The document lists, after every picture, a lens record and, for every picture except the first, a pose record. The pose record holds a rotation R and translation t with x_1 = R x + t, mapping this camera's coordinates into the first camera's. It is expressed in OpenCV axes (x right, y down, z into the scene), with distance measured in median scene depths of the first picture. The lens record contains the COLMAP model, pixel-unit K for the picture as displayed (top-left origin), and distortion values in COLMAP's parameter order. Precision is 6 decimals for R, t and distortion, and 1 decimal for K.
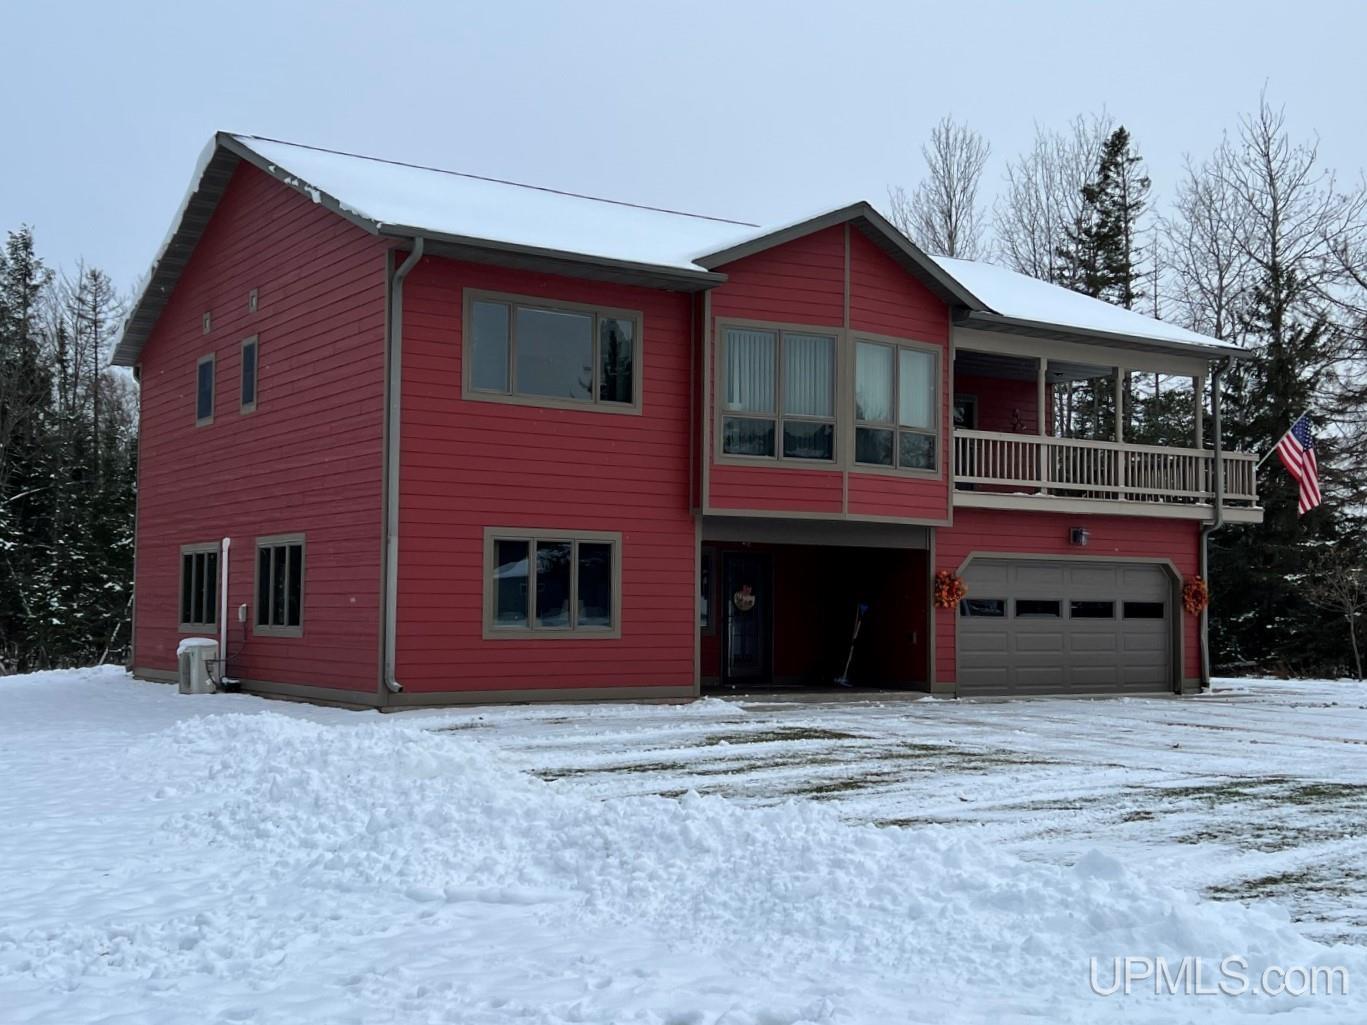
lens RADIAL K [[1611.7, 0, 683.5], [0, 1611.7, 512.5], [0, 0, 1]] dist [0.008261, 0.017139]
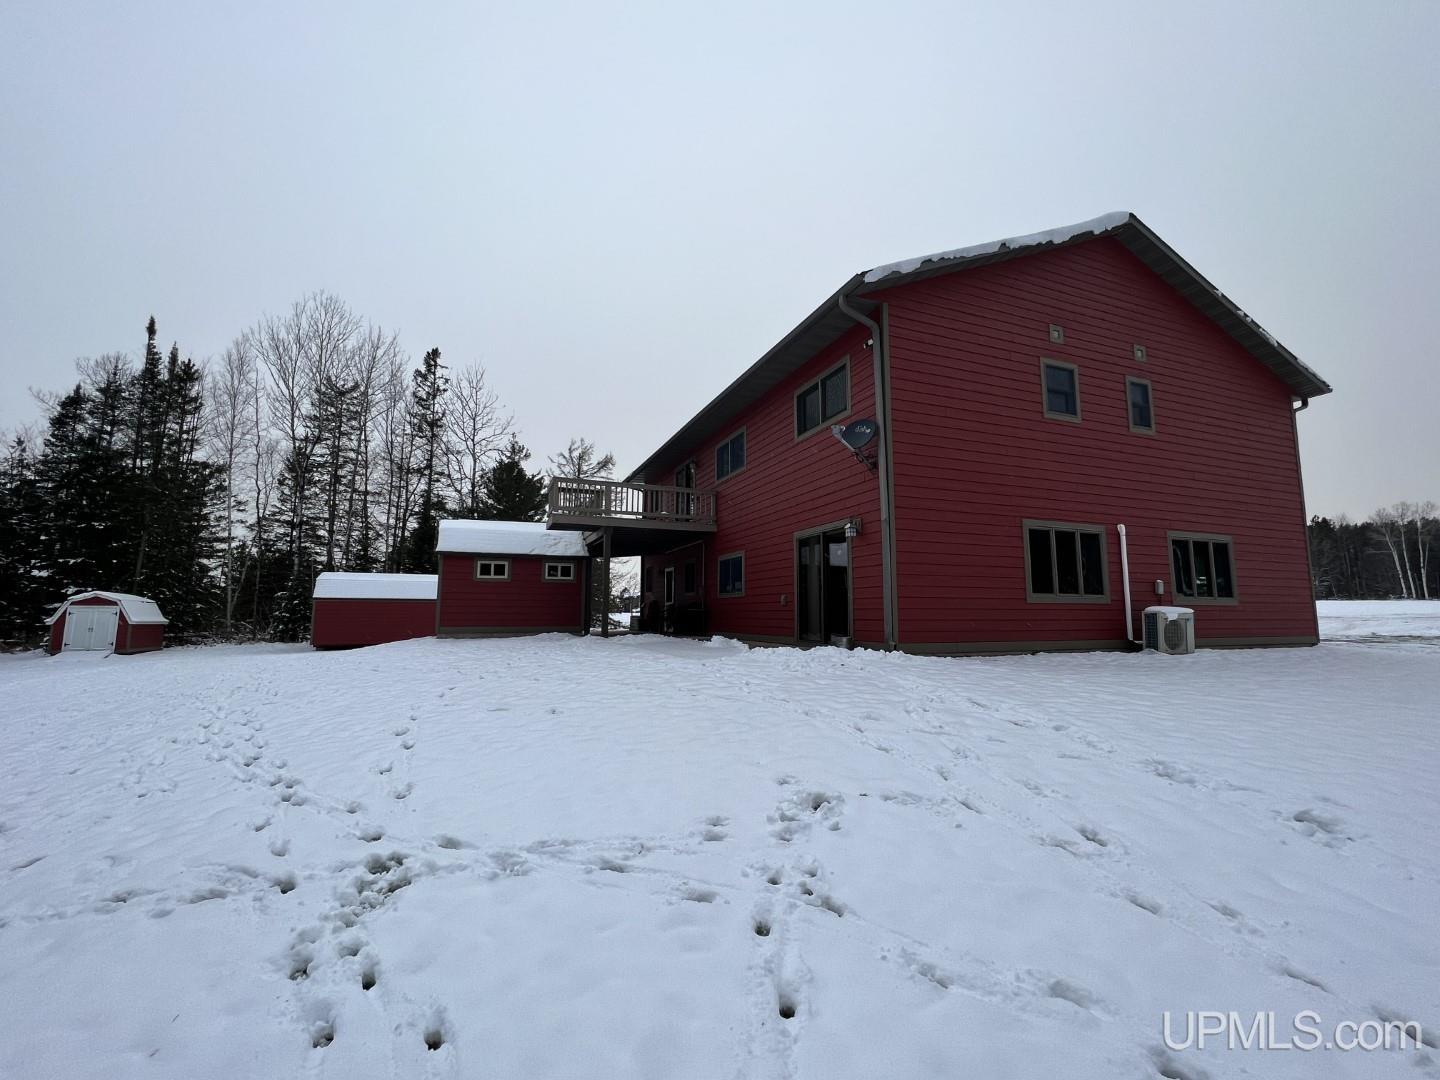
lens RADIAL K [[577.3, 0, 720.0], [0, 577.3, 540.0], [0, 0, 1]] dist [-0.000110, -0.000010]
pose [[0.207417, 0.096887, 0.973443, -1.782207], [-0.060810, 0.994436, -0.086020, 0.192926], [-0.976361, -0.041353, 0.212155, 2.776423]]
